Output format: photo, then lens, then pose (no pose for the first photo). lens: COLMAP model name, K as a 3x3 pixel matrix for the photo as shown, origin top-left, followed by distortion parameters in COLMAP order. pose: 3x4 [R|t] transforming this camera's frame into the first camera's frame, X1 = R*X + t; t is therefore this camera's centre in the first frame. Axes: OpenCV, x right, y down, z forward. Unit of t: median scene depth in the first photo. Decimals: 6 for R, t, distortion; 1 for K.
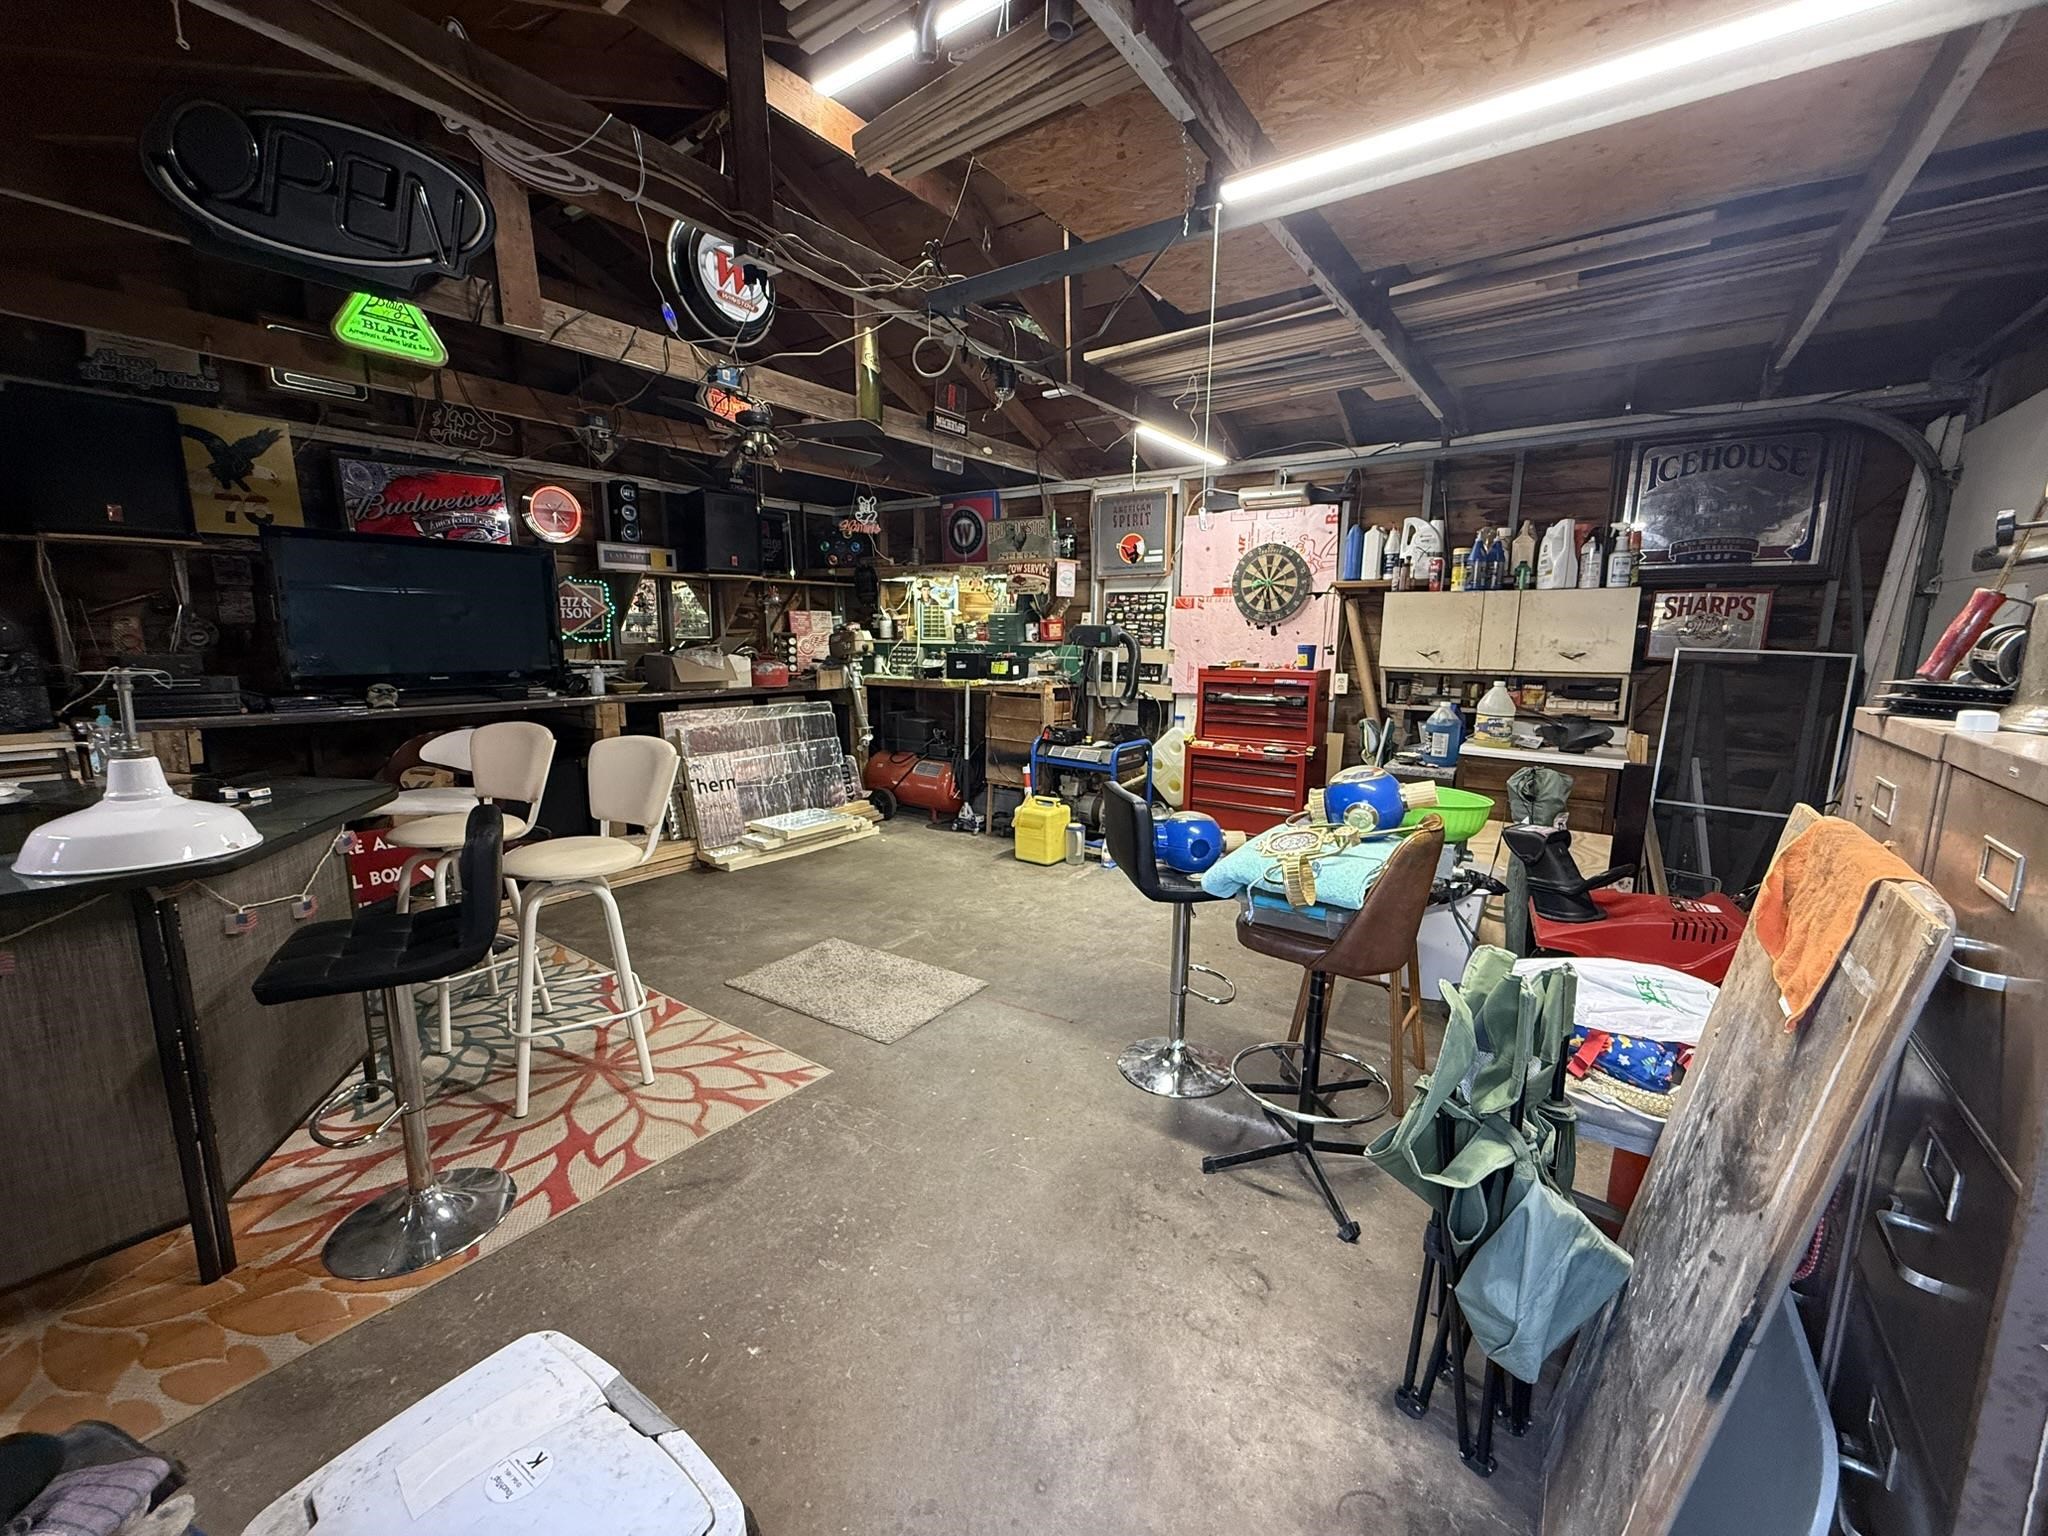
lens RADIAL K [[814.2, 0, 1020.7], [0, 814.2, 767.8], [0, 0, 1]] dist [-0.001818, -0.000478]
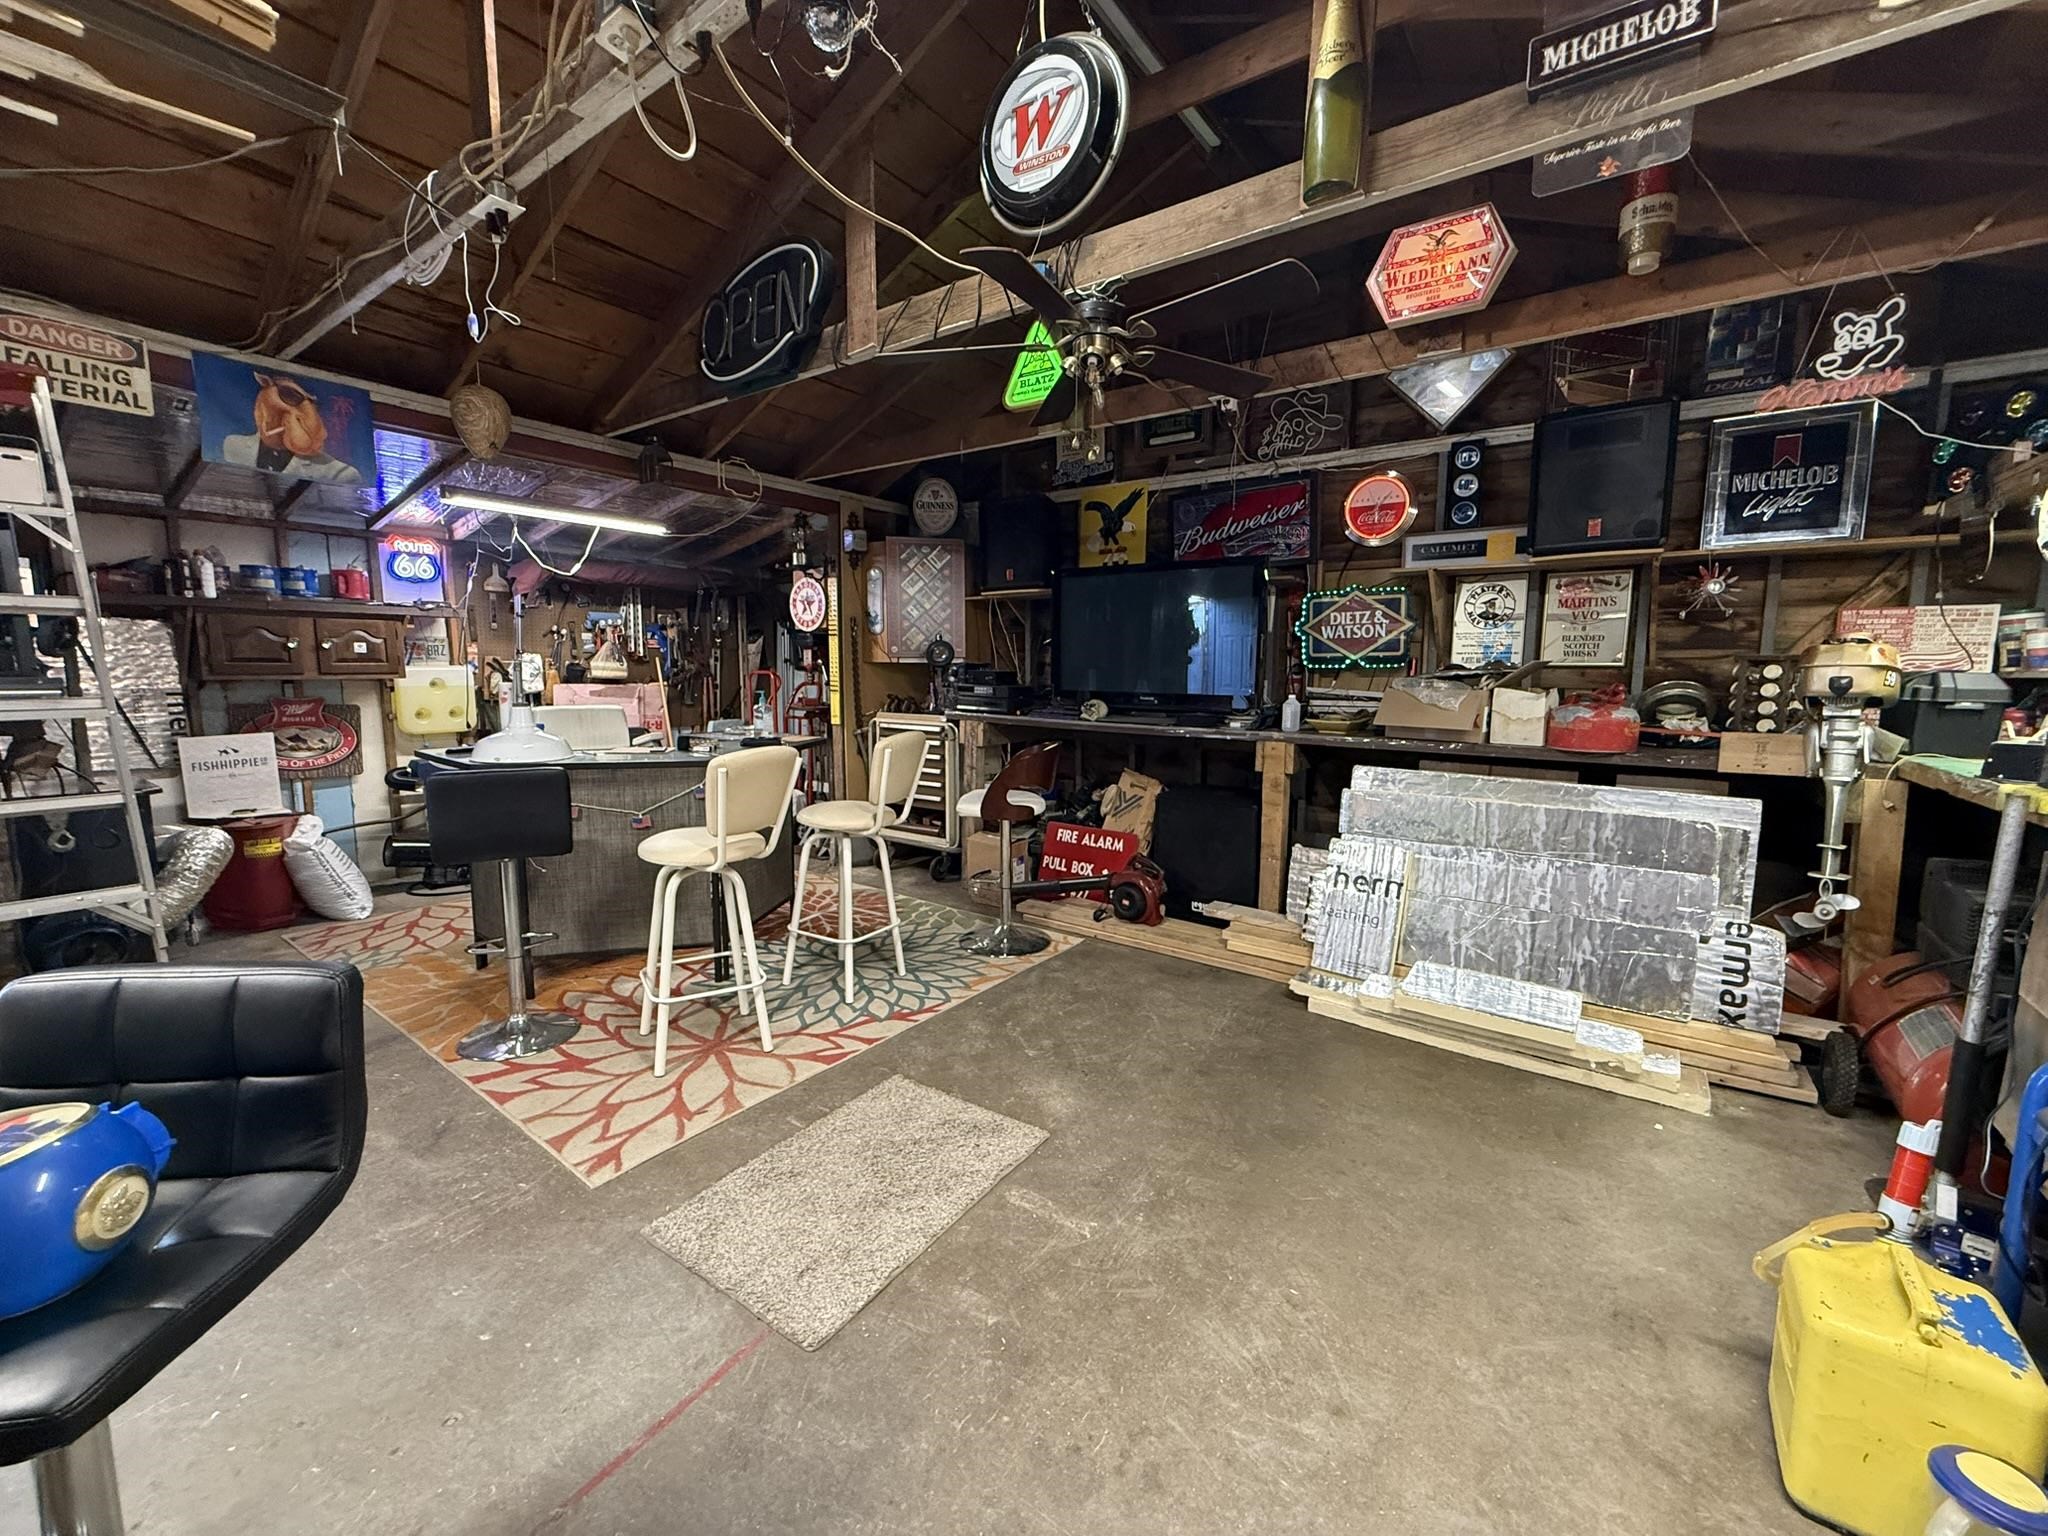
lens RADIAL K [[814.2, 0, 1027.0], [0, 814.2, 768.9], [0, 0, 1]] dist [-0.001818, -0.000478]
pose [[-0.003522, 0.118949, -0.992894, 0.389406], [-0.173592, 0.977753, 0.117751, -0.145317], [0.984811, 0.172773, 0.017204, 1.043906]]
